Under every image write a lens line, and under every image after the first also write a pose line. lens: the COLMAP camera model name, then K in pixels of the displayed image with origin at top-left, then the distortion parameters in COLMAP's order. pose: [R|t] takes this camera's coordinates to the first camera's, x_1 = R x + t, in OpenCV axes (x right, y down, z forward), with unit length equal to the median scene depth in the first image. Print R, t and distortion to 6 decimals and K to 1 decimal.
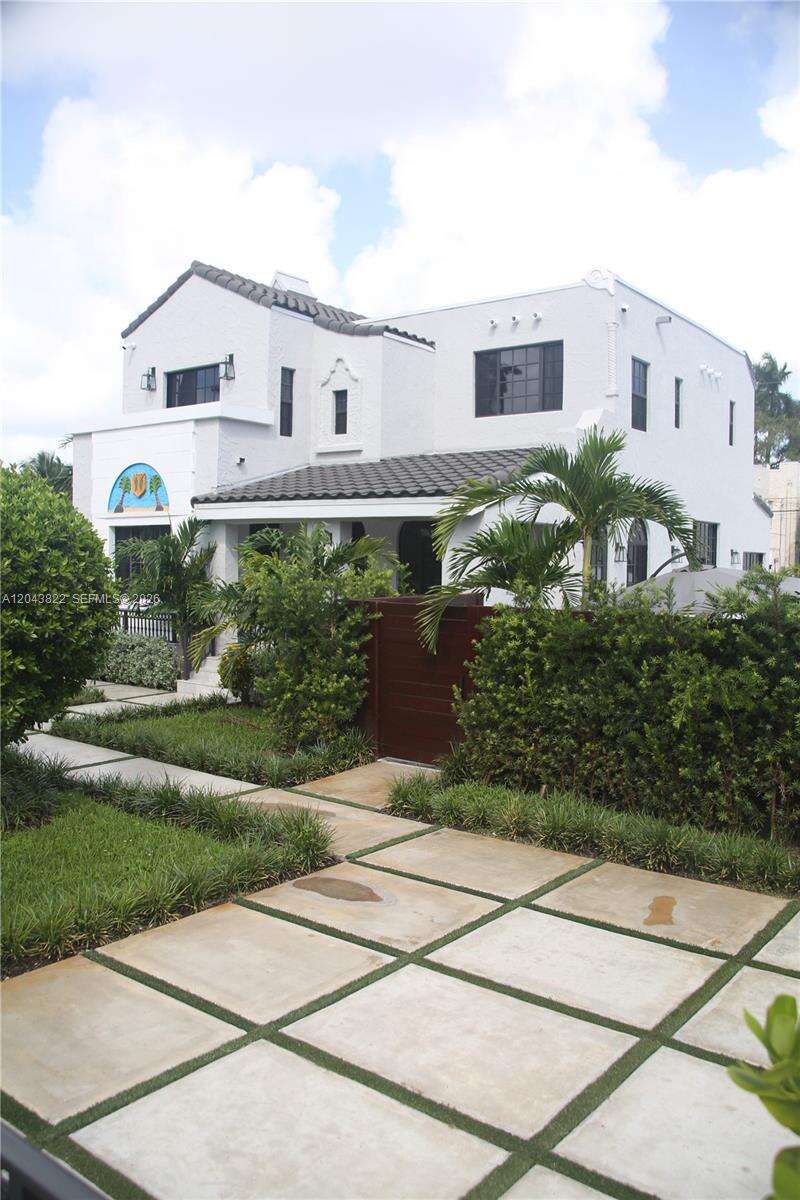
lens RADIAL K [[961.1, 0, 402.6], [0, 961.1, 625.6], [0, 0, 1]] dist [-0.152266, 0.000778]
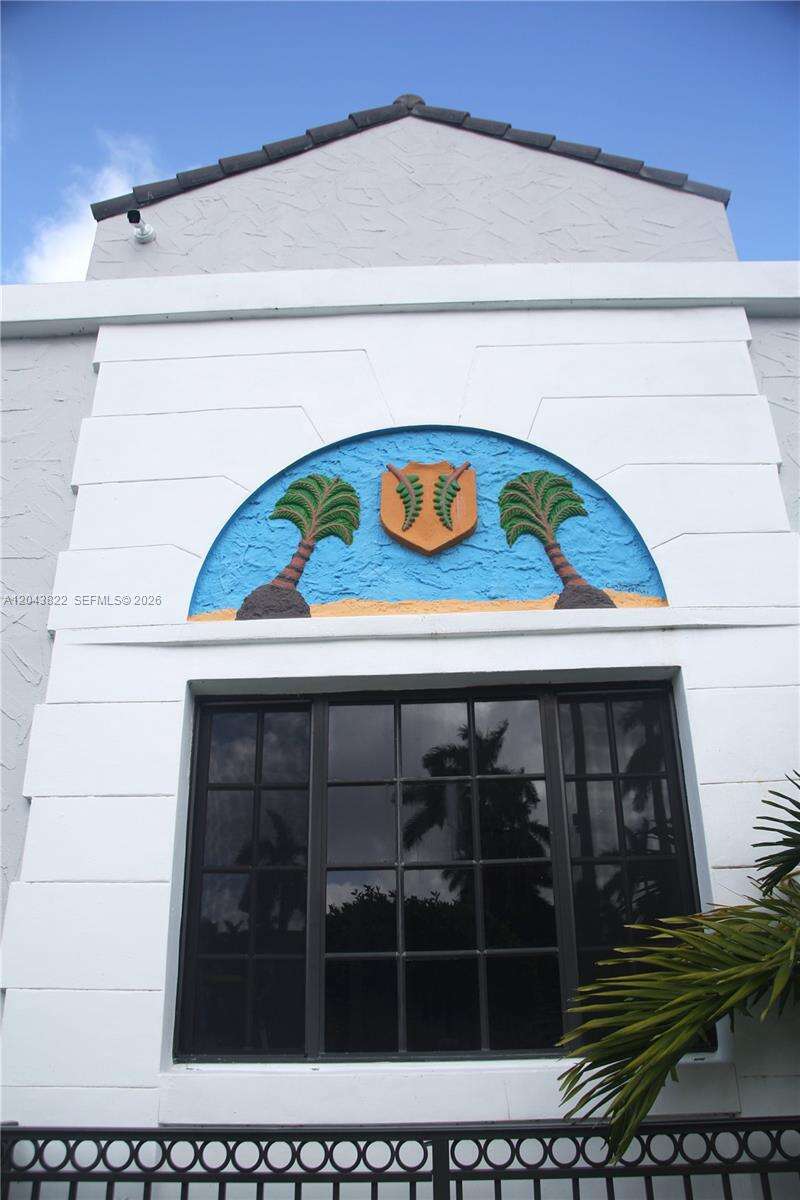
lens RADIAL K [[961.1, 0, 402.6], [0, 961.1, 625.6], [0, 0, 1]] dist [-0.152266, 0.000778]
pose [[0.806331, 0.218981, 0.549434, -0.497999], [0.072996, 0.884993, -0.459847, -0.024828], [-0.586943, 0.410895, 0.697612, 1.062721]]
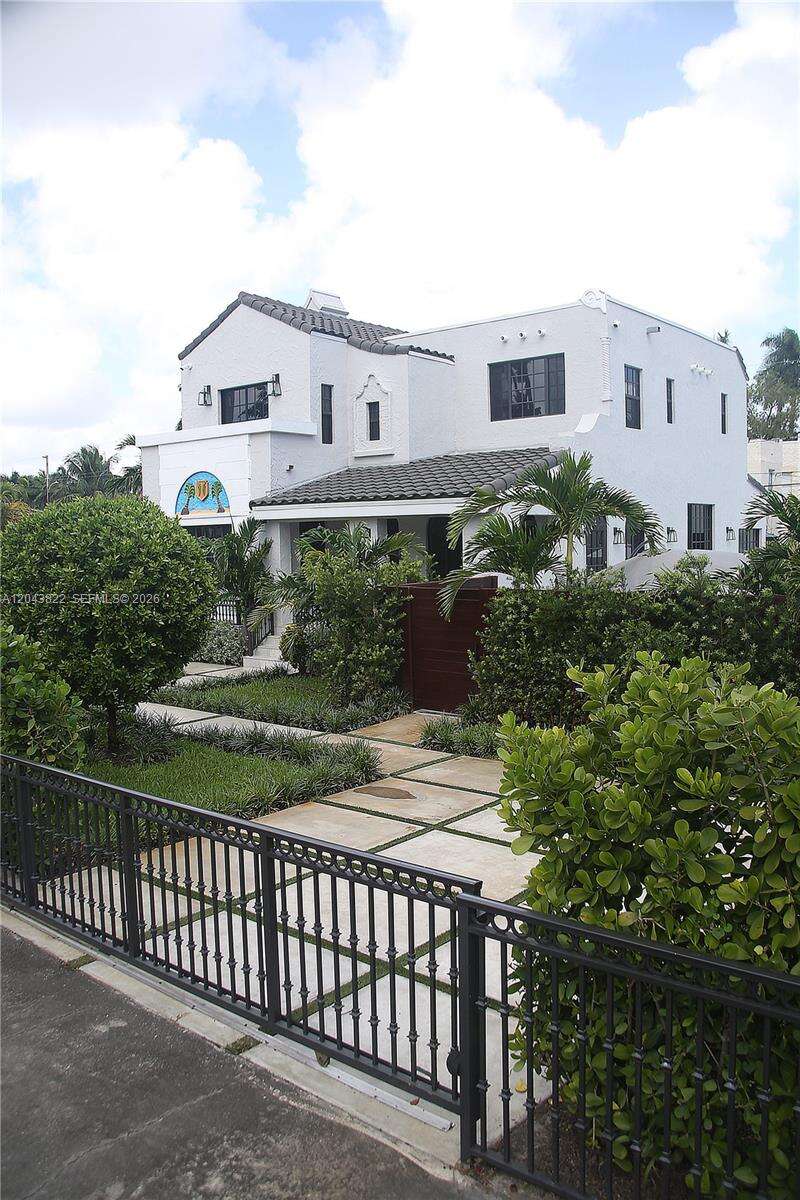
lens RADIAL K [[961.1, 0, 402.6], [0, 961.1, 625.6], [0, 0, 1]] dist [-0.152266, 0.000778]
pose [[0.998776, -0.029577, -0.039637, 0.010320], [0.030513, 0.999265, 0.023221, -0.002943], [0.038921, -0.024402, 0.998944, -0.198827]]
